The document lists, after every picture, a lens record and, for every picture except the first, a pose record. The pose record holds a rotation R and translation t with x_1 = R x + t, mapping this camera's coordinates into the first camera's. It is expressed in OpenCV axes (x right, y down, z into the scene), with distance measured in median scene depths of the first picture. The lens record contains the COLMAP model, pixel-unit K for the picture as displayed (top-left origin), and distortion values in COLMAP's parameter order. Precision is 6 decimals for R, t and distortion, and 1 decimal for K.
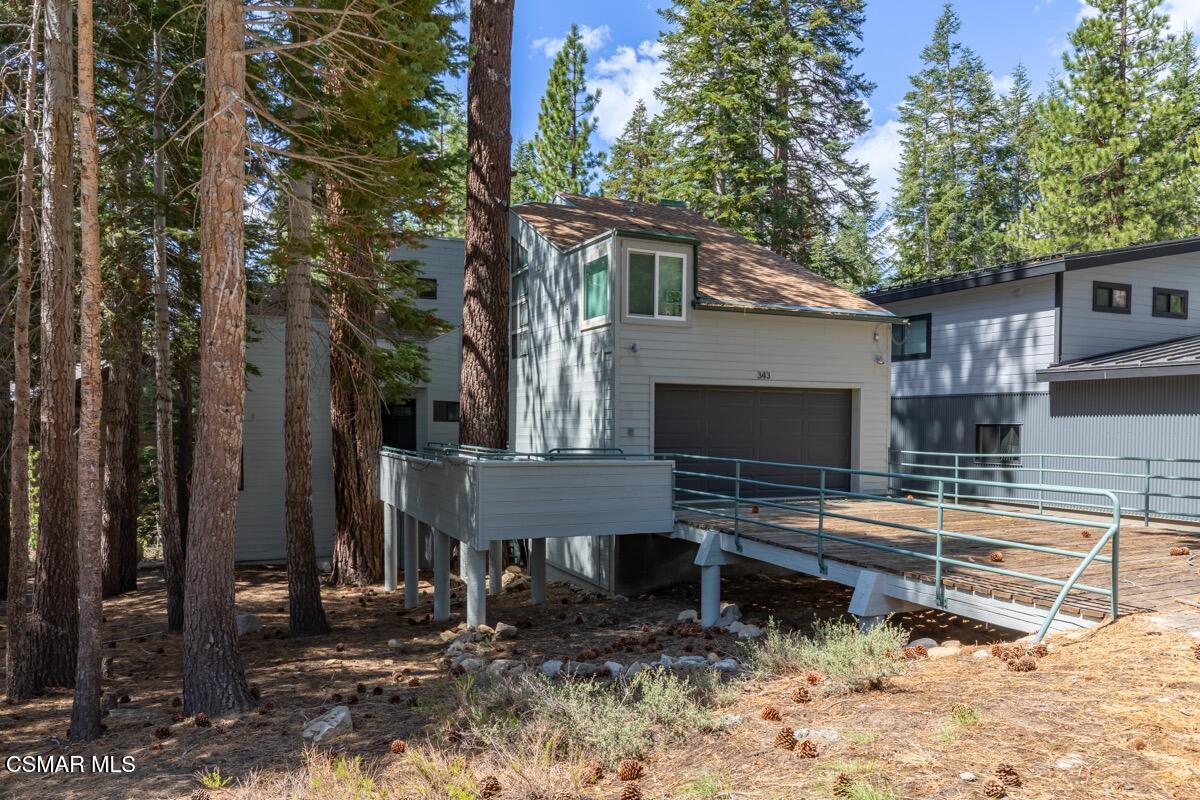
lens RADIAL K [[847.3, 0, 597.5], [0, 847.3, 453.1], [0, 0, 1]] dist [-0.008966, 0.003444]
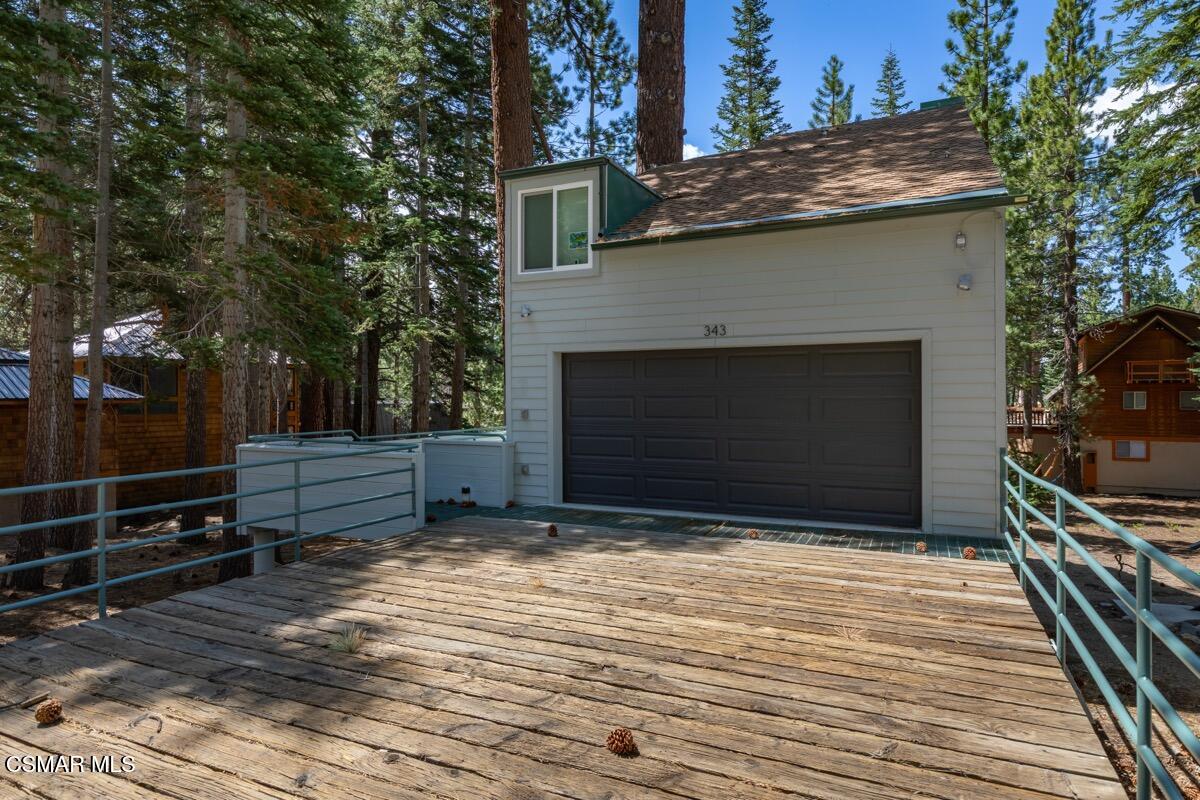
lens RADIAL K [[673.4, 0, 602.8], [0, 673.4, 400.9], [0, 0, 1]] dist [0.004321, 0.000056]
pose [[0.643635, -0.003378, -0.765325, 0.493872], [-0.019016, 0.999611, -0.020404, -0.022560], [0.765096, 0.027686, 0.643320, 0.543365]]
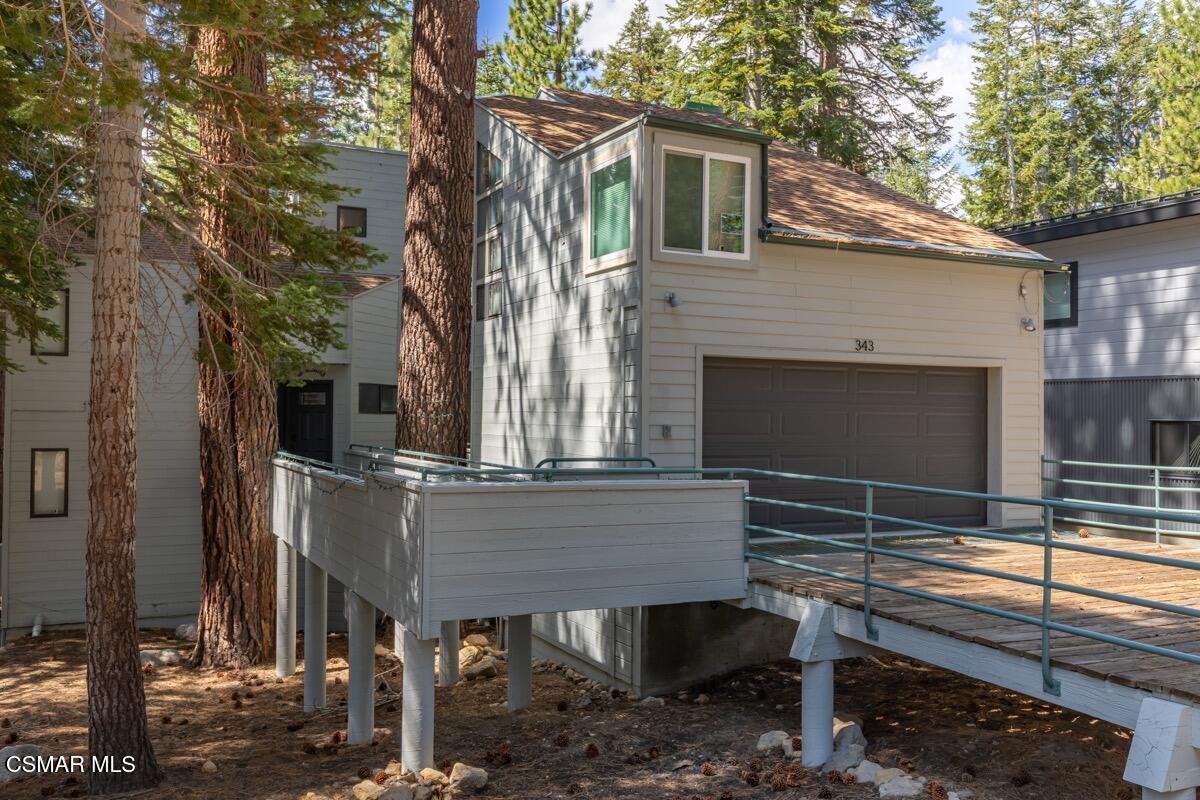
lens RADIAL K [[1013.7, 0, 599.8], [0, 1013.7, 396.8], [0, 0, 1]] dist [0.007964, -0.000795]
pose [[0.999490, 0.004418, 0.031638, -0.029467], [-0.002701, 0.998531, -0.054116, -0.008705], [-0.031830, 0.054003, 0.998033, 0.206653]]
